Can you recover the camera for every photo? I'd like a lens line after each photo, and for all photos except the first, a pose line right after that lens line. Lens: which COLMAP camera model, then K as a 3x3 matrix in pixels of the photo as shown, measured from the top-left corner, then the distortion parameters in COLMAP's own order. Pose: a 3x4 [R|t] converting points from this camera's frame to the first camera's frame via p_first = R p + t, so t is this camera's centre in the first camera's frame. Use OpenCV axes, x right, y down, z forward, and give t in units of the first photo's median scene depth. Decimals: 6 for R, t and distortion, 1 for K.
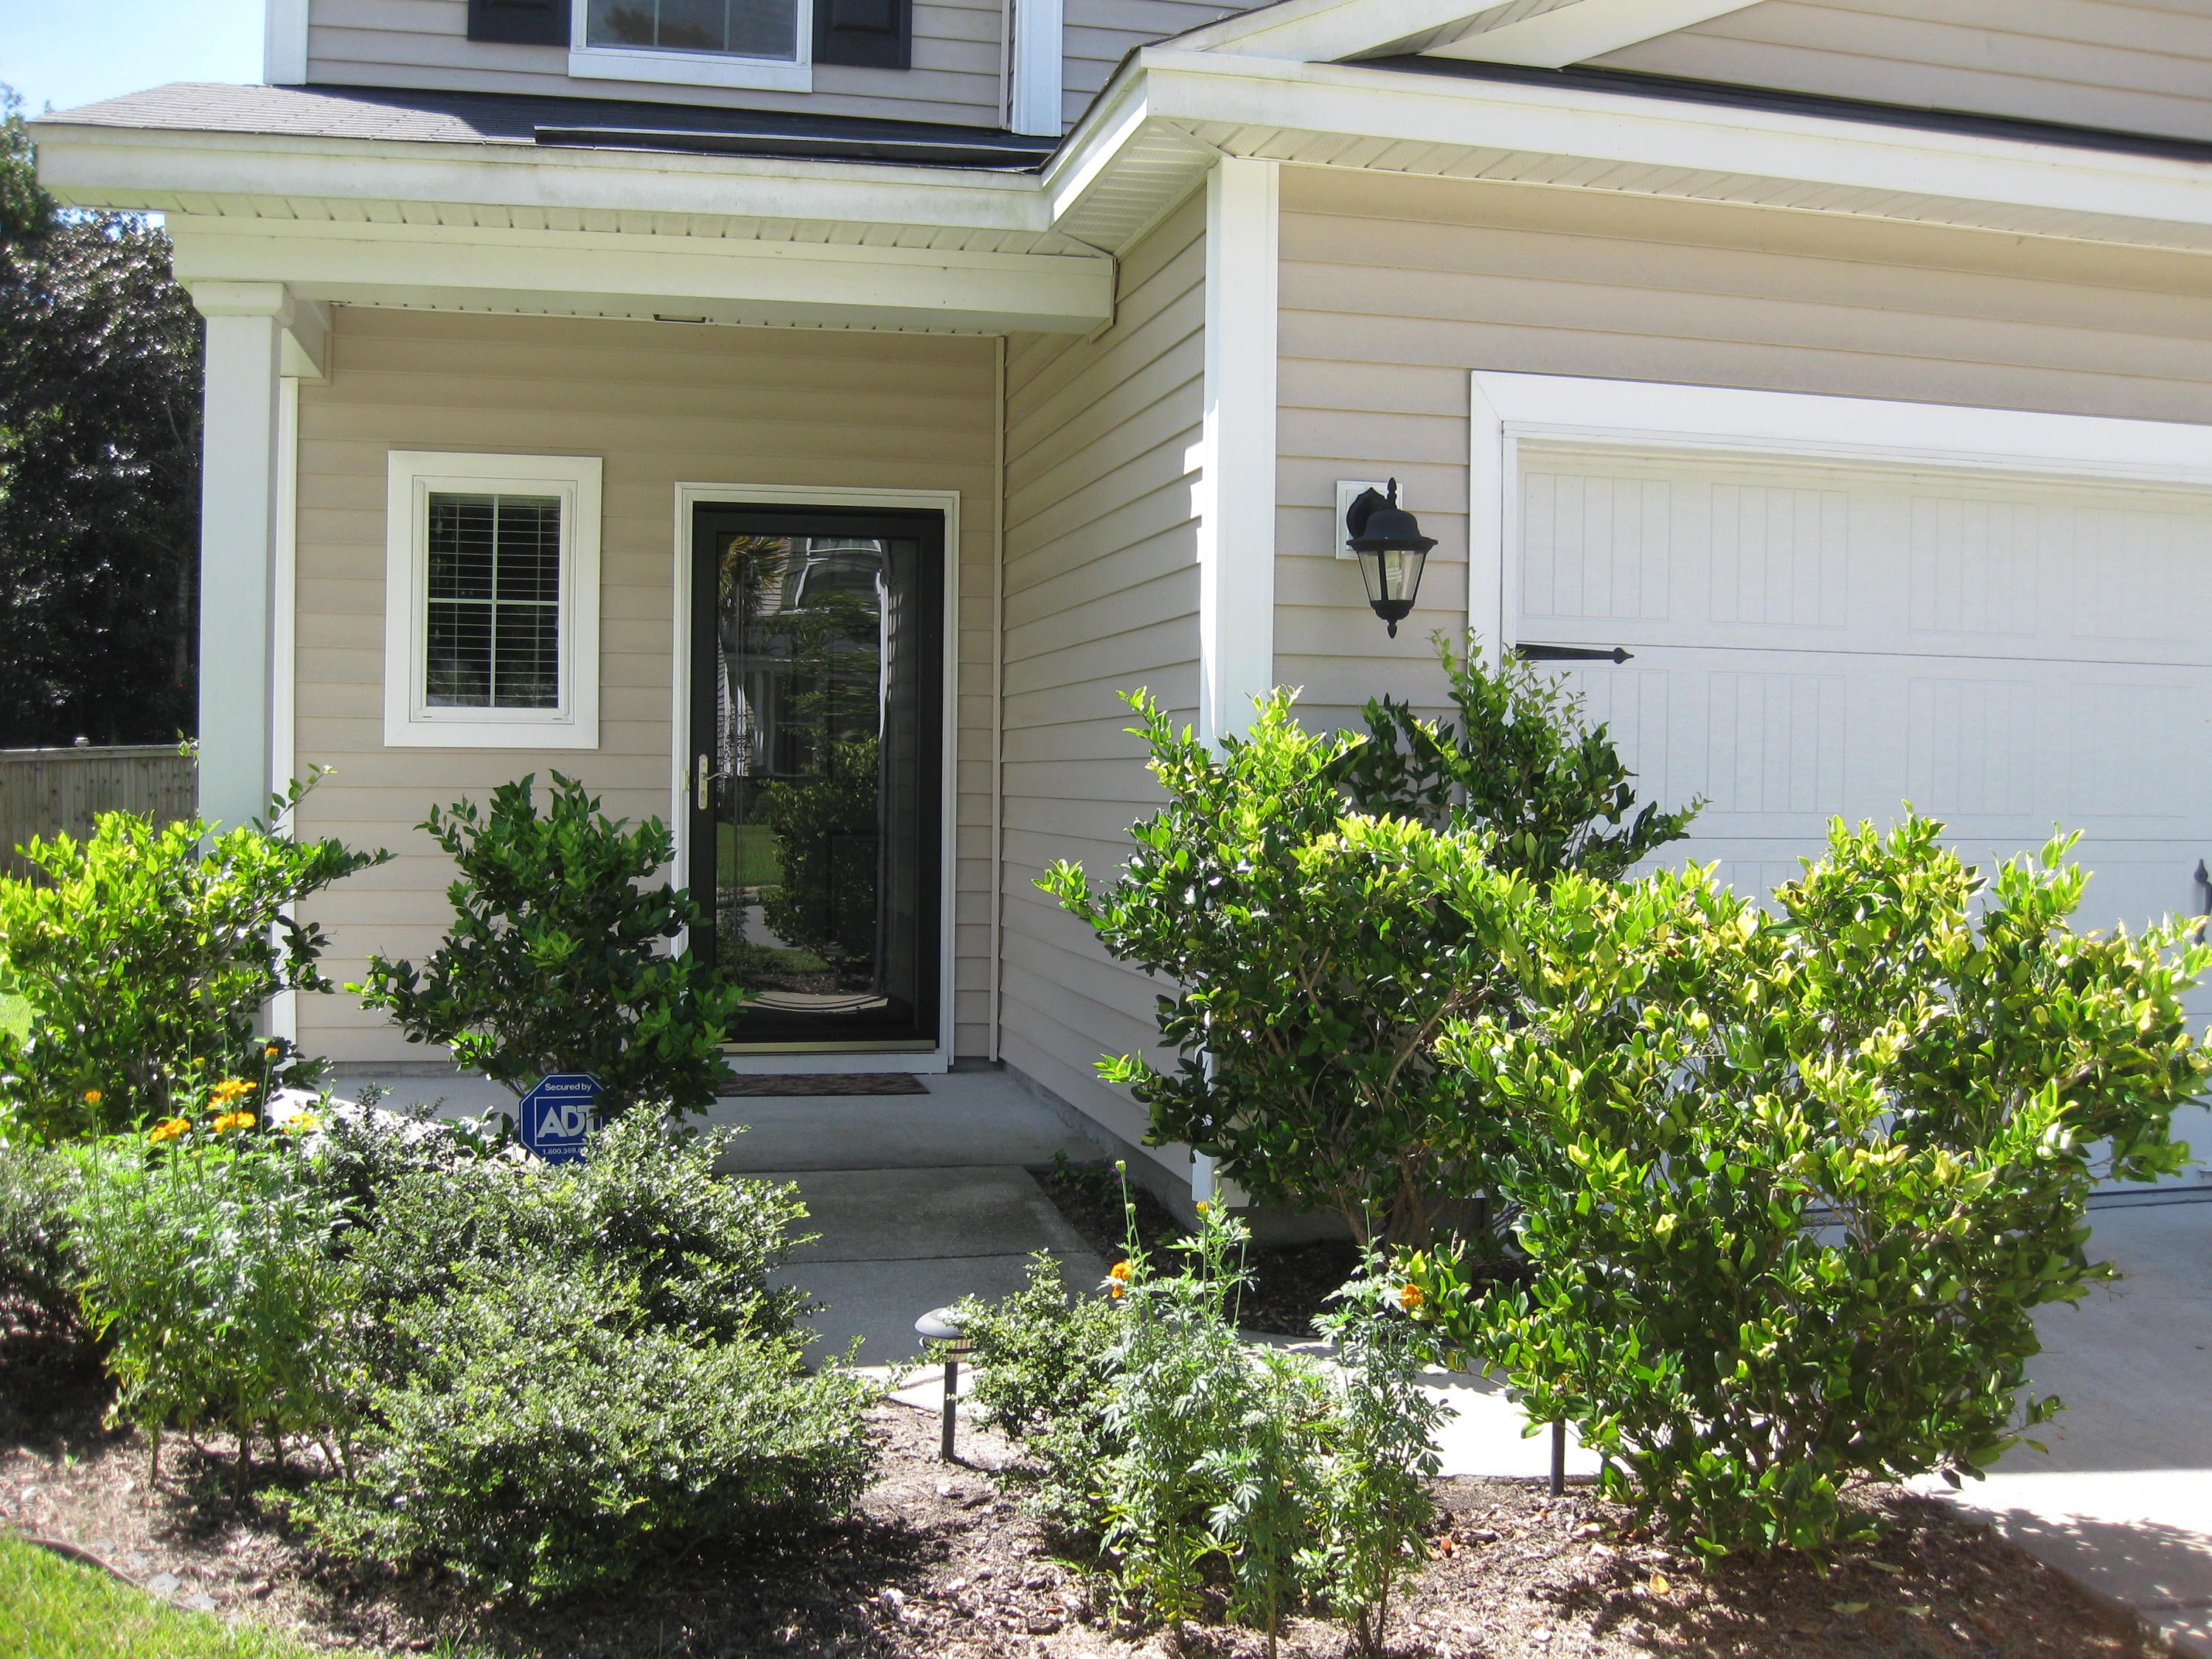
lens RADIAL K [[2271.3, 0, 1100.3], [0, 2271.3, 835.9], [0, 0, 1]] dist [-0.134391, 0.000000]
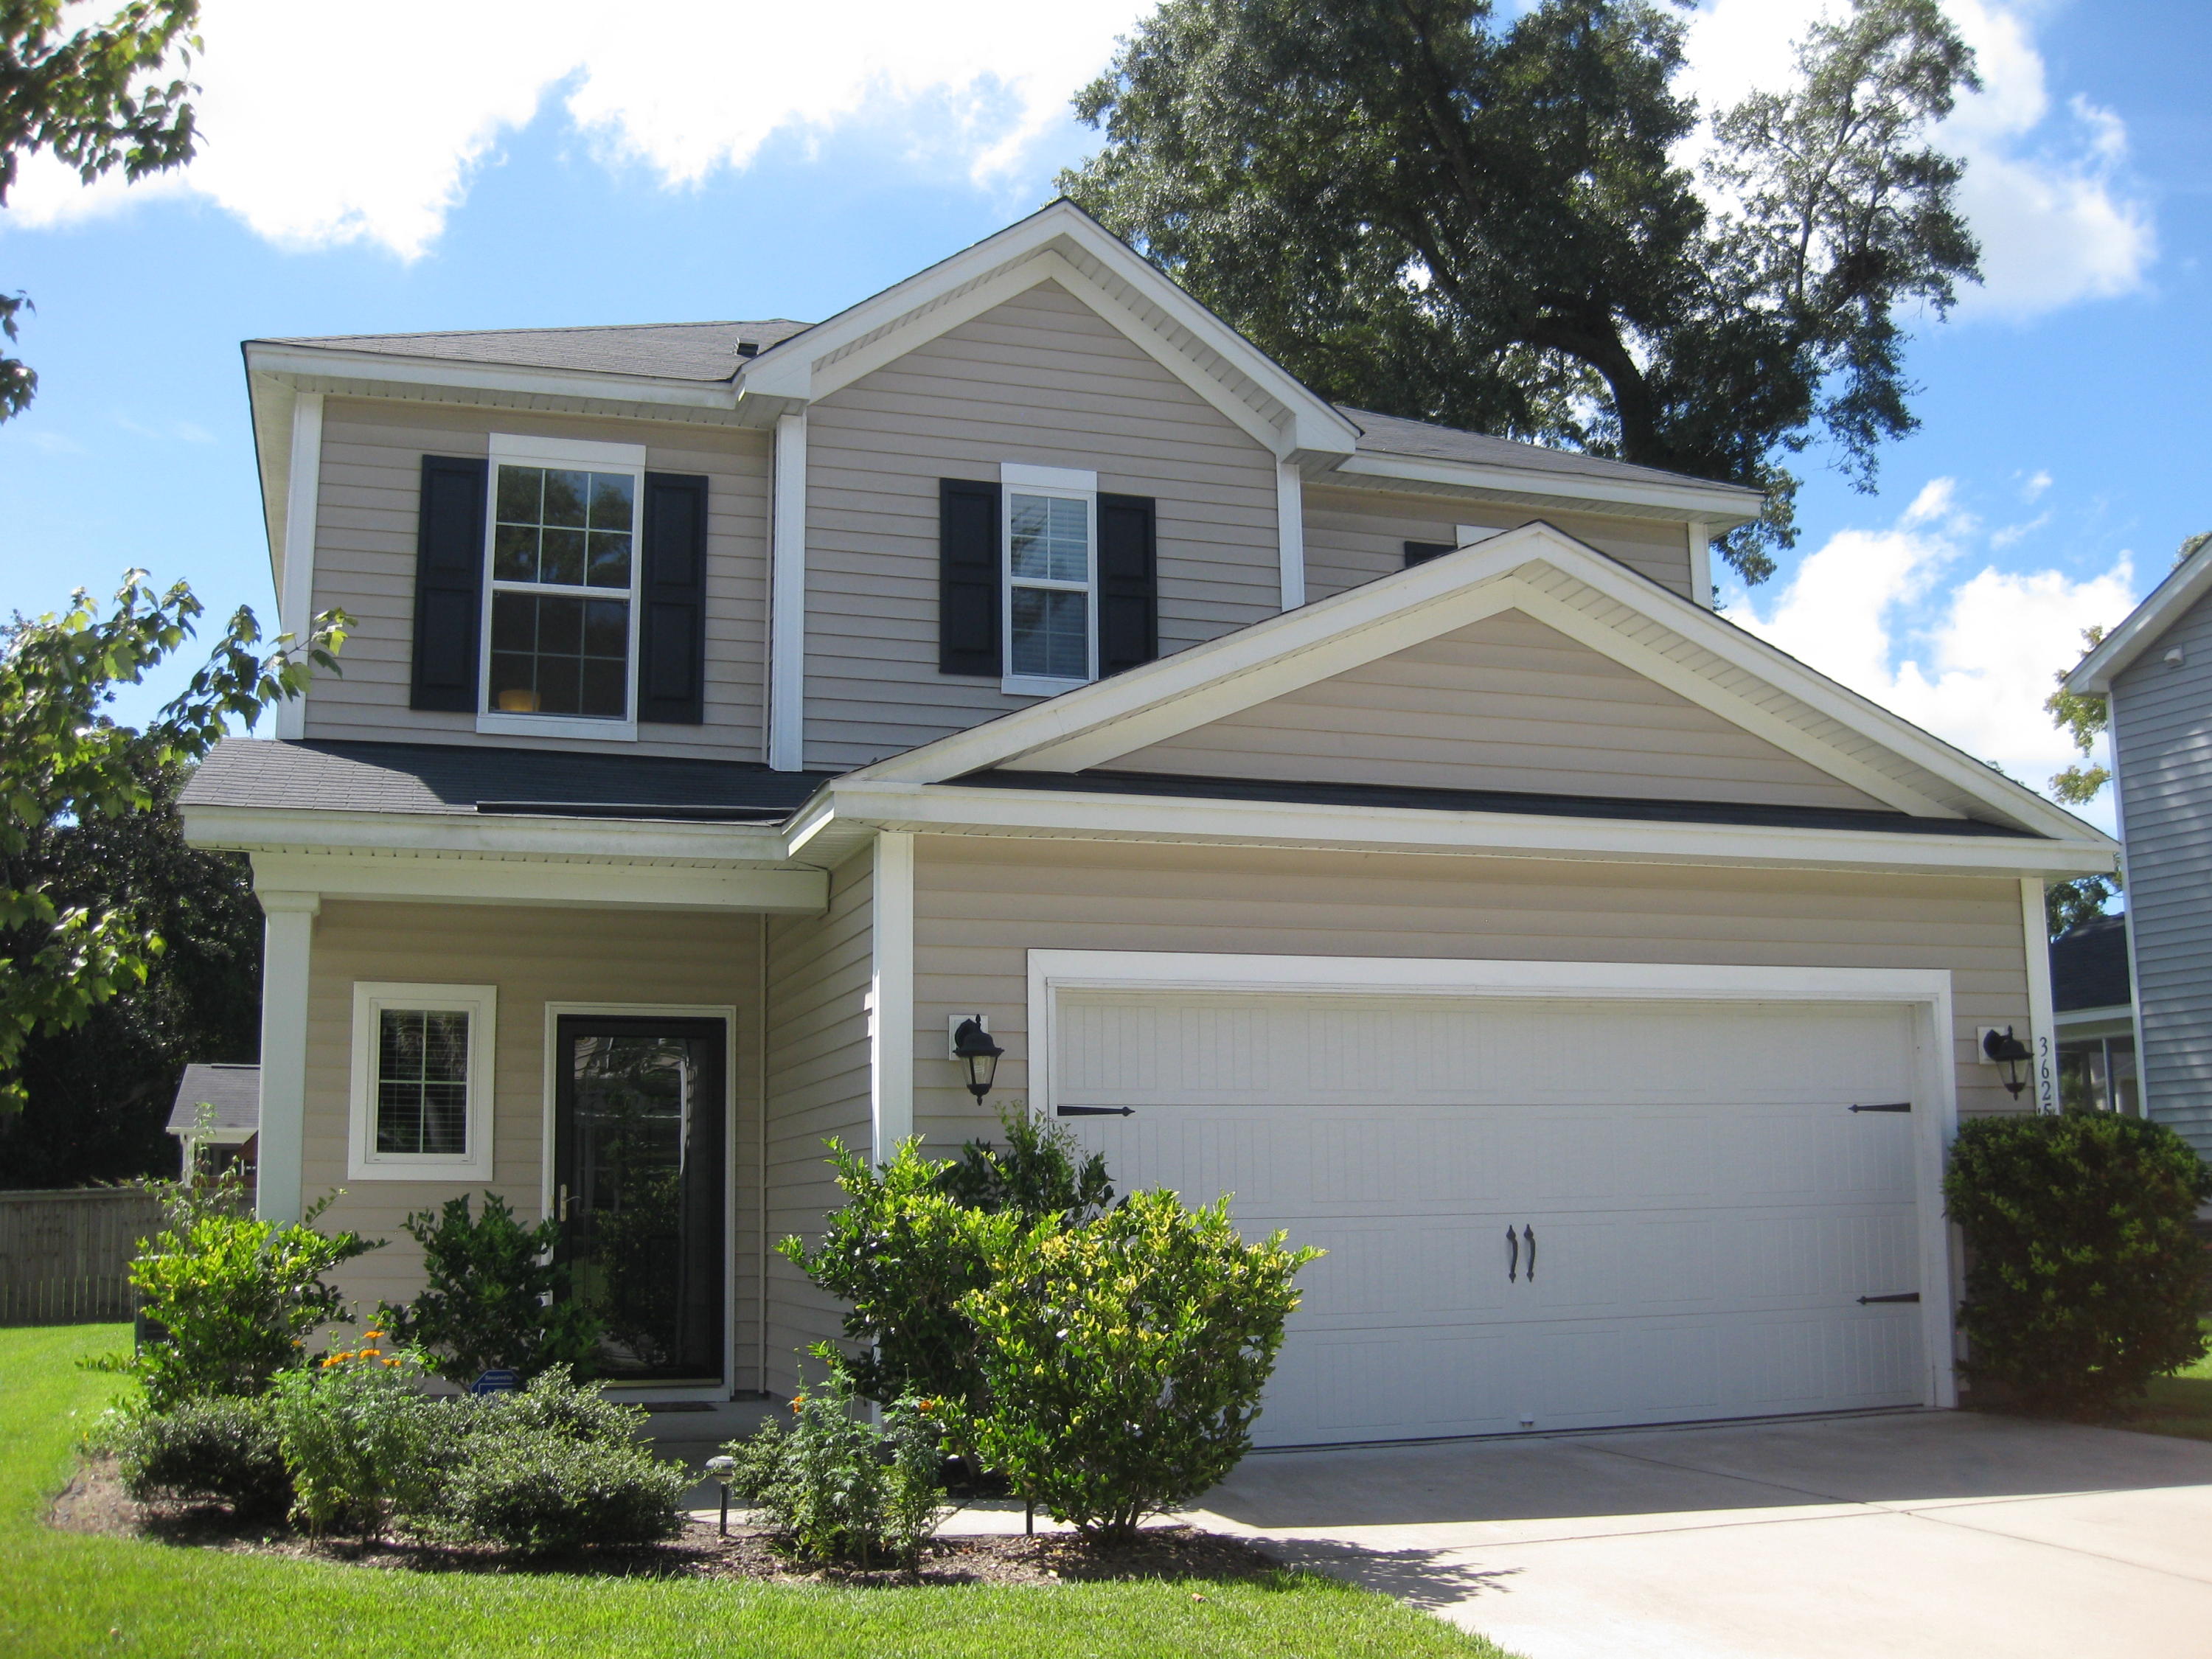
lens RADIAL K [[2271.3, 0, 1051.1], [0, 2271.3, 887.4], [0, 0, 1]] dist [-0.134391, 0.000000]
pose [[0.997523, -0.010543, 0.069543, 0.059958], [0.022344, 0.984988, -0.171169, 0.044729], [-0.066694, 0.172299, 0.982784, -0.706409]]
